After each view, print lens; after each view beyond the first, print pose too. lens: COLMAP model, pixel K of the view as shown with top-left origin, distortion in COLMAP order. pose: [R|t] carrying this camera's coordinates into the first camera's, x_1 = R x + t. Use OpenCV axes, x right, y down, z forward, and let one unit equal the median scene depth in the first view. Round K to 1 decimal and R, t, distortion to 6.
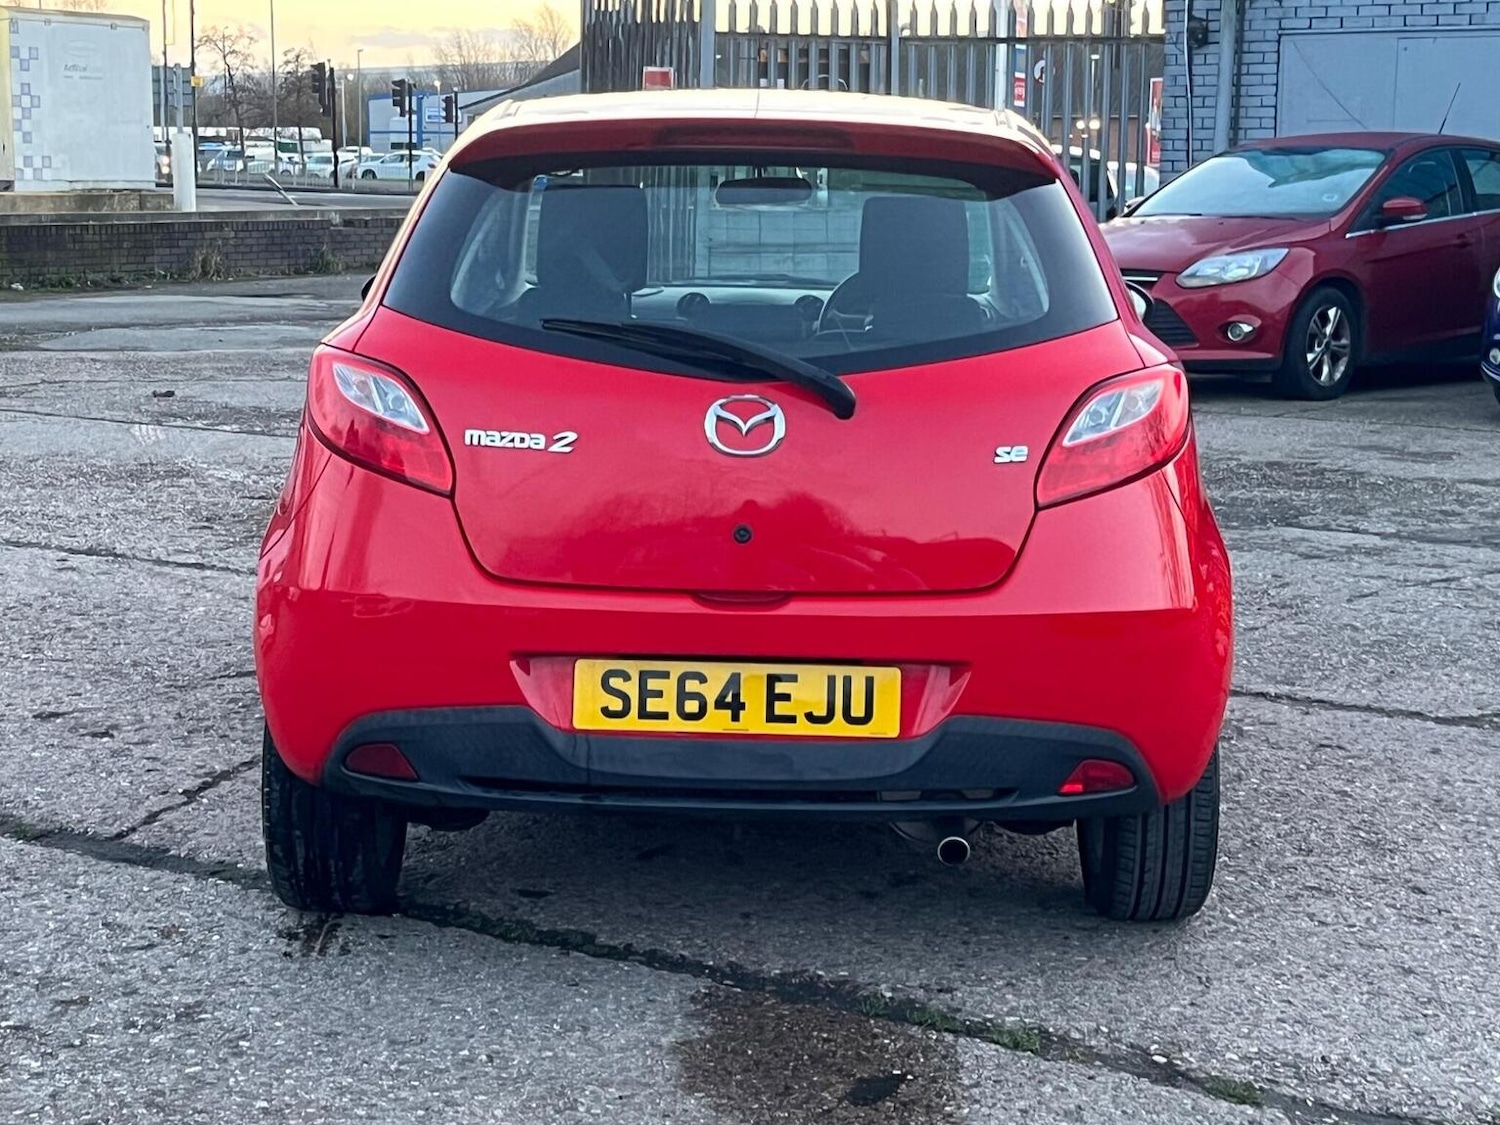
lens RADIAL K [[2558.3, 0, 701.5], [0, 2558.3, 564.7], [0, 0, 1]] dist [0.182325, -0.729936]
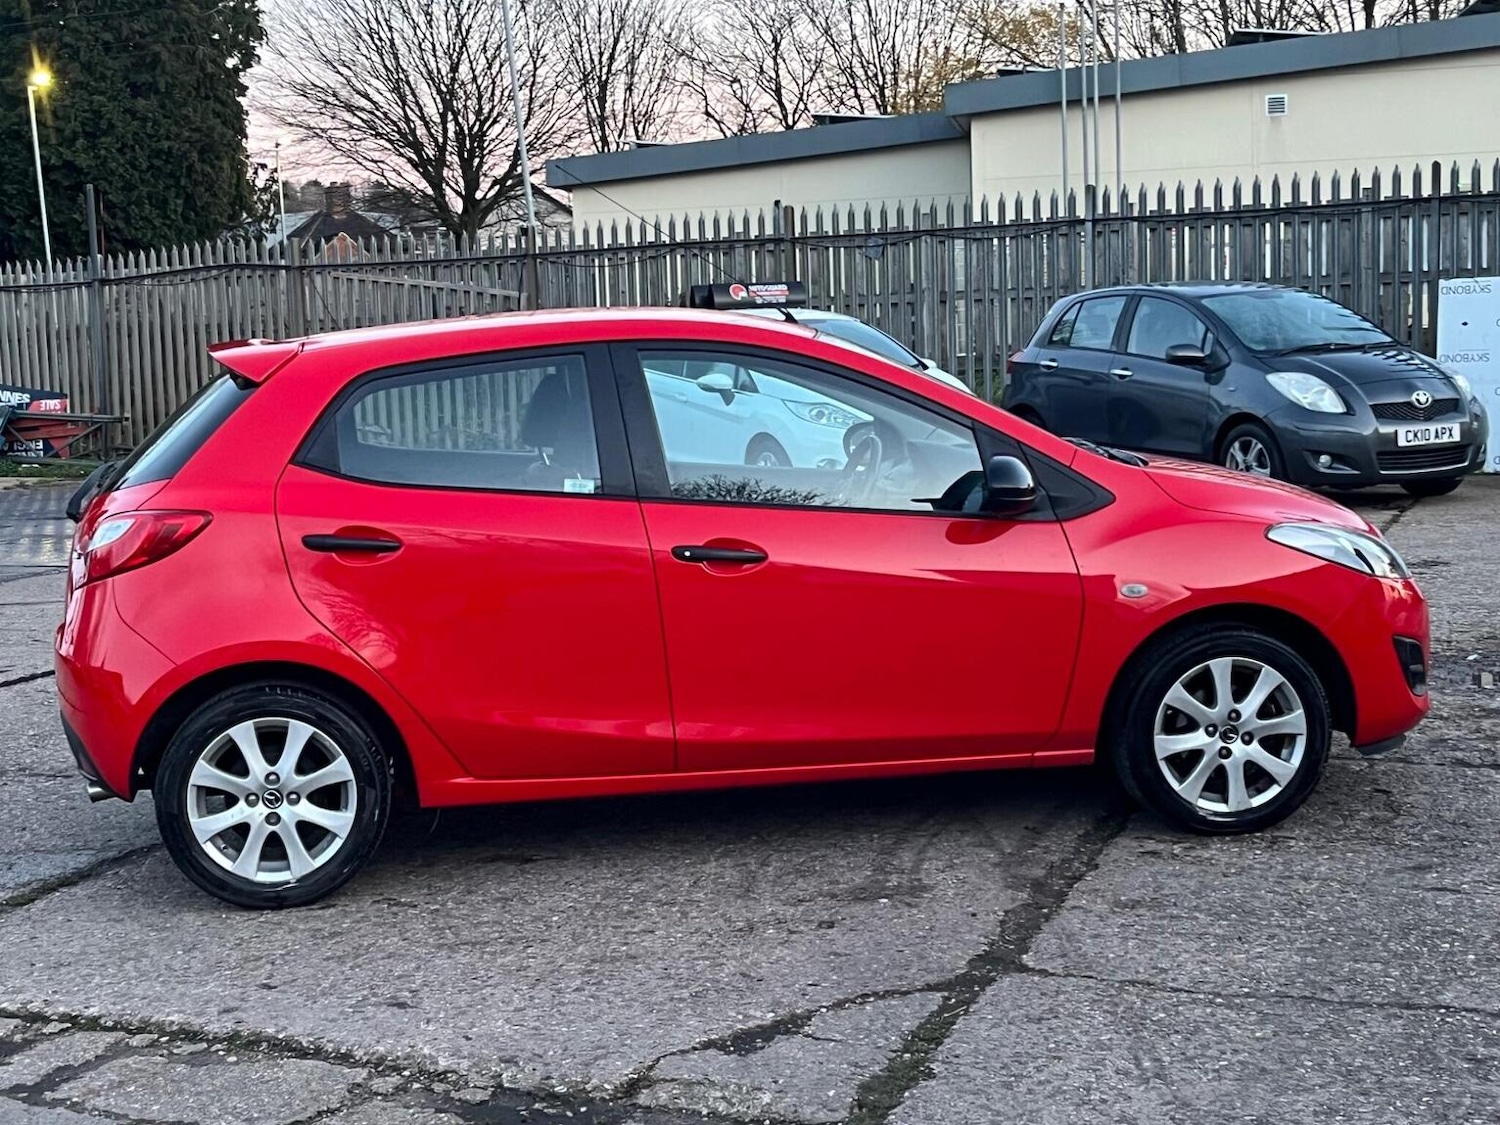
lens RADIAL K [[2172.7, 0, 747.7], [0, 2172.7, 561.7], [0, 0, 1]] dist [0.158158, -0.544372]
pose [[0.171015, 0.097404, -0.980442, 1.513212], [-0.117959, 0.989968, 0.077776, -0.191072], [0.978182, 0.102351, 0.180789, 1.124630]]
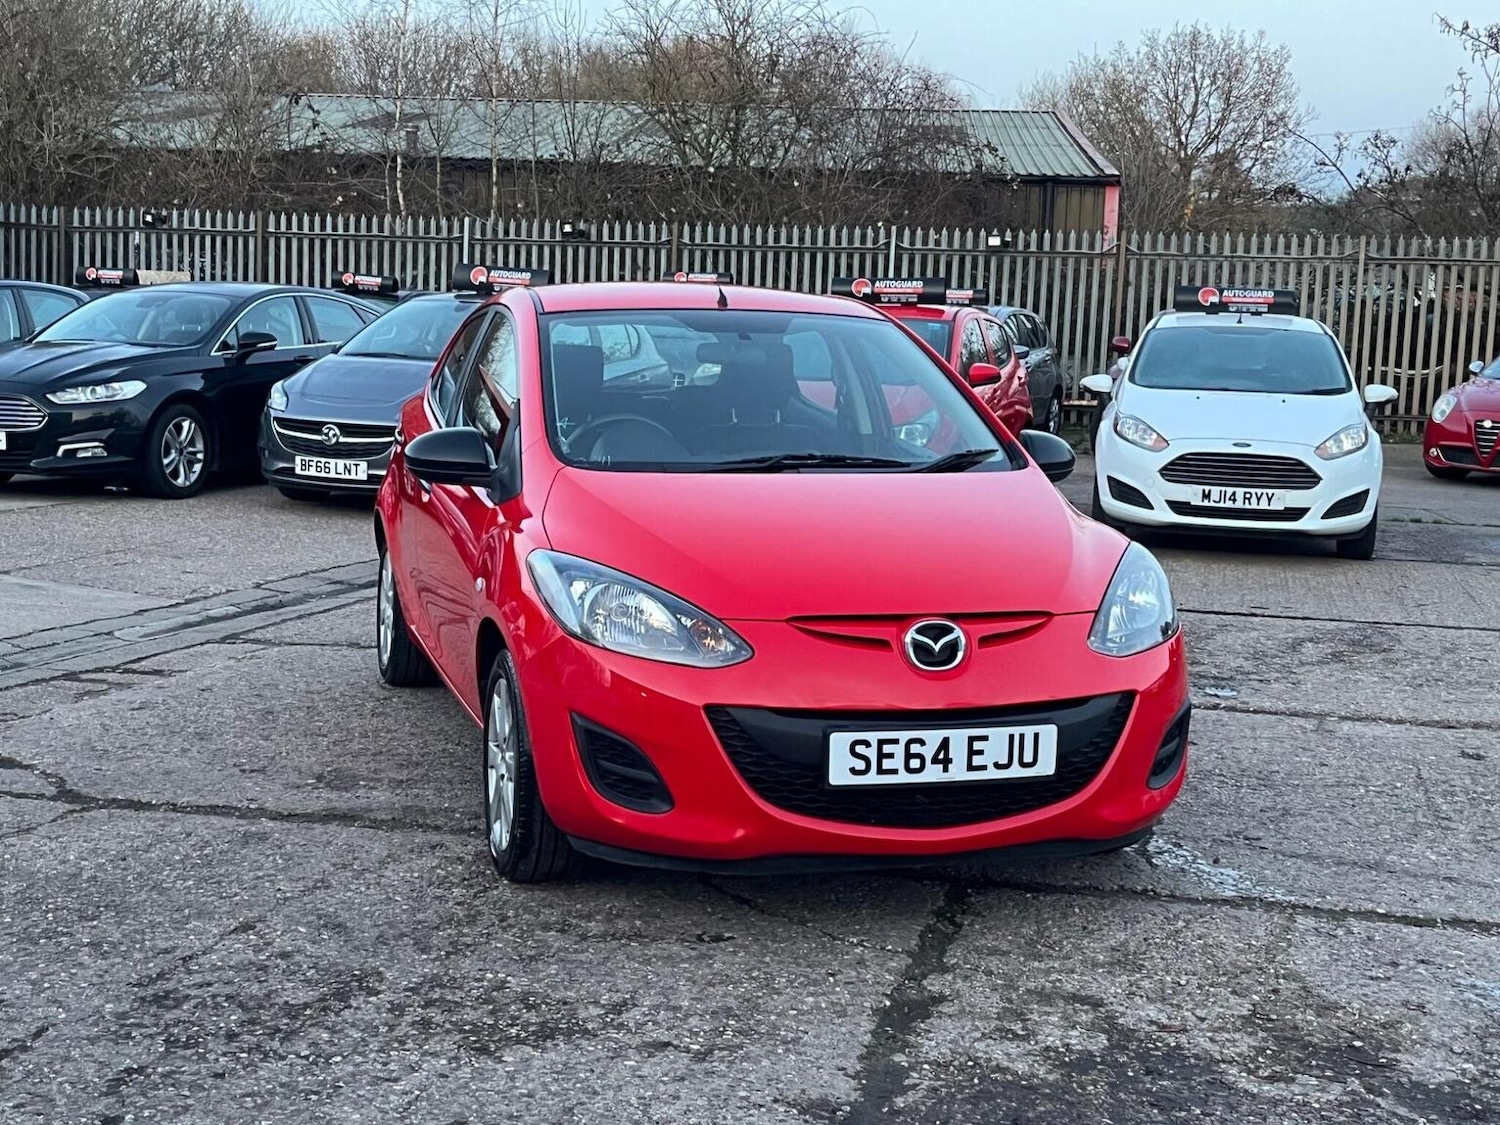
lens RADIAL K [[1970.9, 0, 742.5], [0, 1970.9, 559.8], [0, 0, 1]] dist [0.149036, -0.508681]
pose [[-0.948750, 0.001275, -0.316026, 0.456778], [-0.089914, 0.957575, 0.273797, -0.449758], [0.302968, 0.288180, -0.908385, 2.725433]]
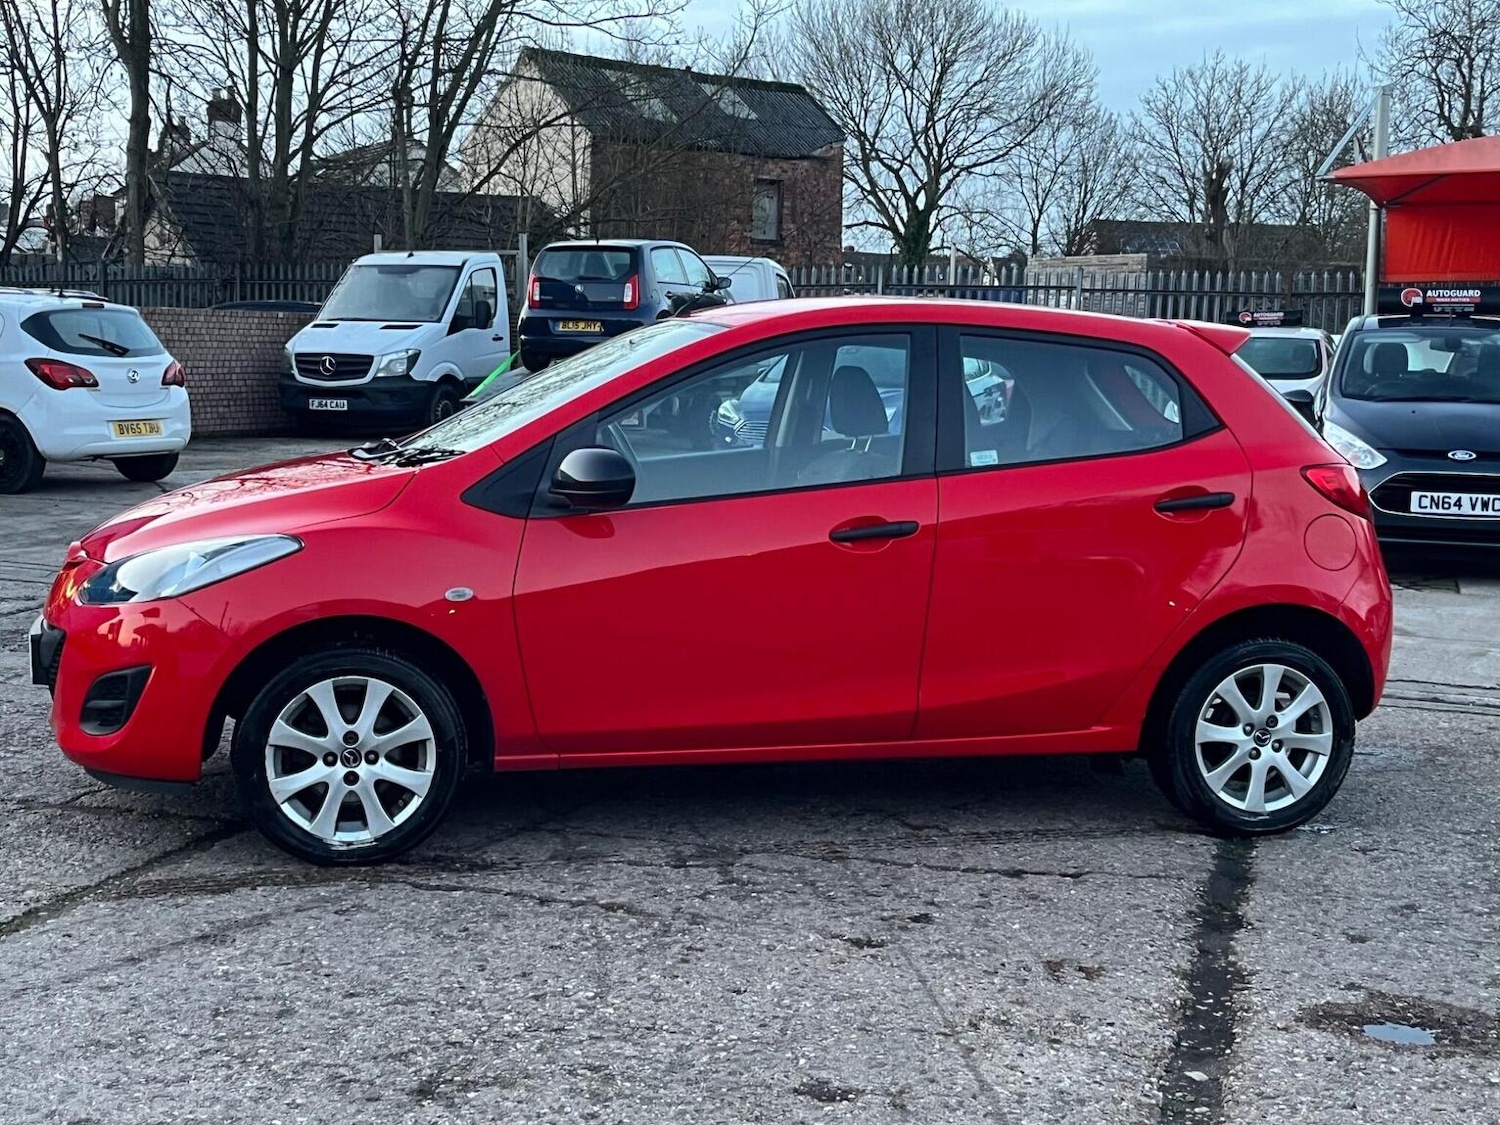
lens RADIAL K [[2057.1, 0, 754.4], [0, 2057.1, 566.2], [0, 0, 1]] dist [0.138165, -0.453573]
pose [[-0.271708, -0.126890, 0.953978, -1.382578], [0.129178, 0.977491, 0.166809, -0.303770], [-0.953671, 0.168556, -0.249200, 1.750002]]
